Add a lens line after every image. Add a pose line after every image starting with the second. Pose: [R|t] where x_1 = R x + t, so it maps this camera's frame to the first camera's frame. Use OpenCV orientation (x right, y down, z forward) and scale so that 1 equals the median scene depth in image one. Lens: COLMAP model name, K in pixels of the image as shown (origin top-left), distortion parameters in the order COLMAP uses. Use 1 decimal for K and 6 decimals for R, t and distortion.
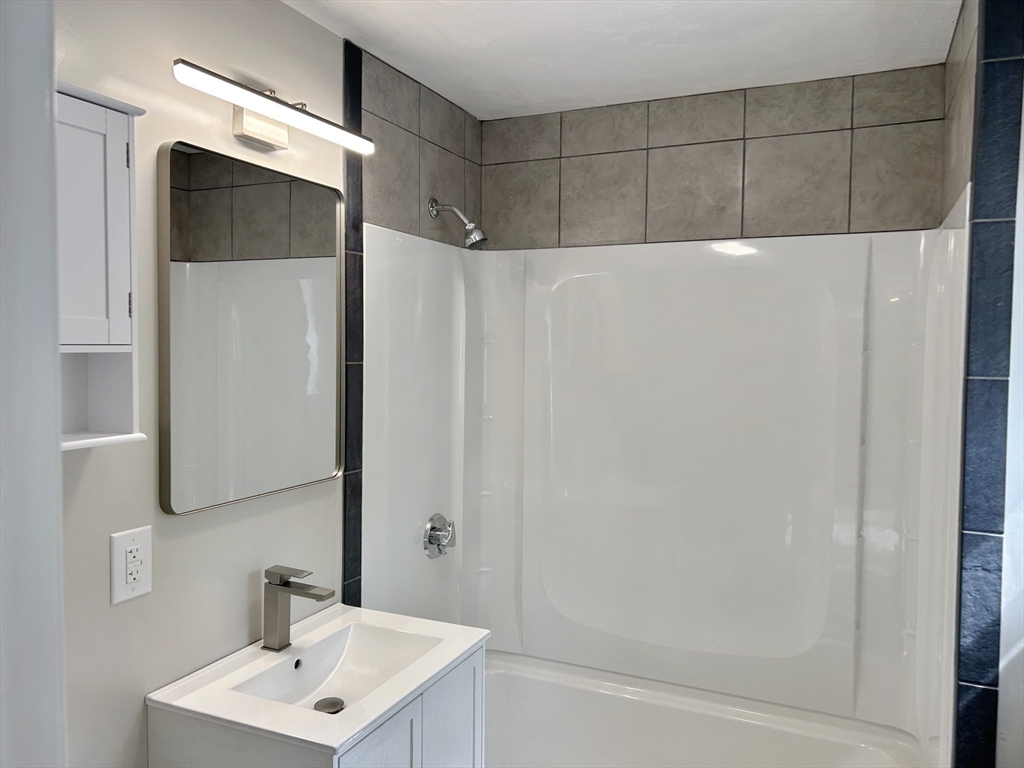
lens RADIAL K [[782.9, 0, 499.1], [0, 782.9, 364.6], [0, 0, 1]] dist [0.057098, -0.068153]
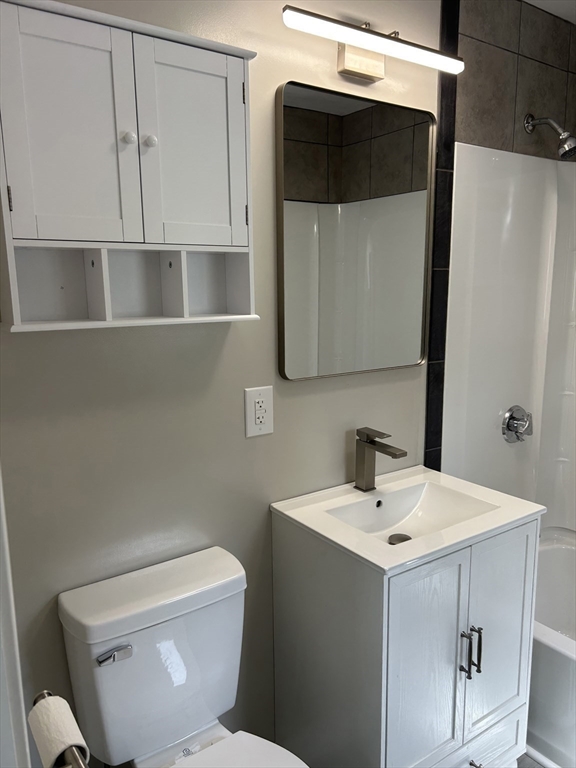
lens RADIAL K [[587.1, 0, 288.0], [0, 587.1, 384.0], [0, 0, 1]] dist [0.057098, -0.068153]
pose [[0.863628, 0.075891, -0.498384, 0.076984], [-0.004301, 0.989677, 0.143249, 0.046011], [0.504111, -0.121570, 0.855040, 0.120251]]
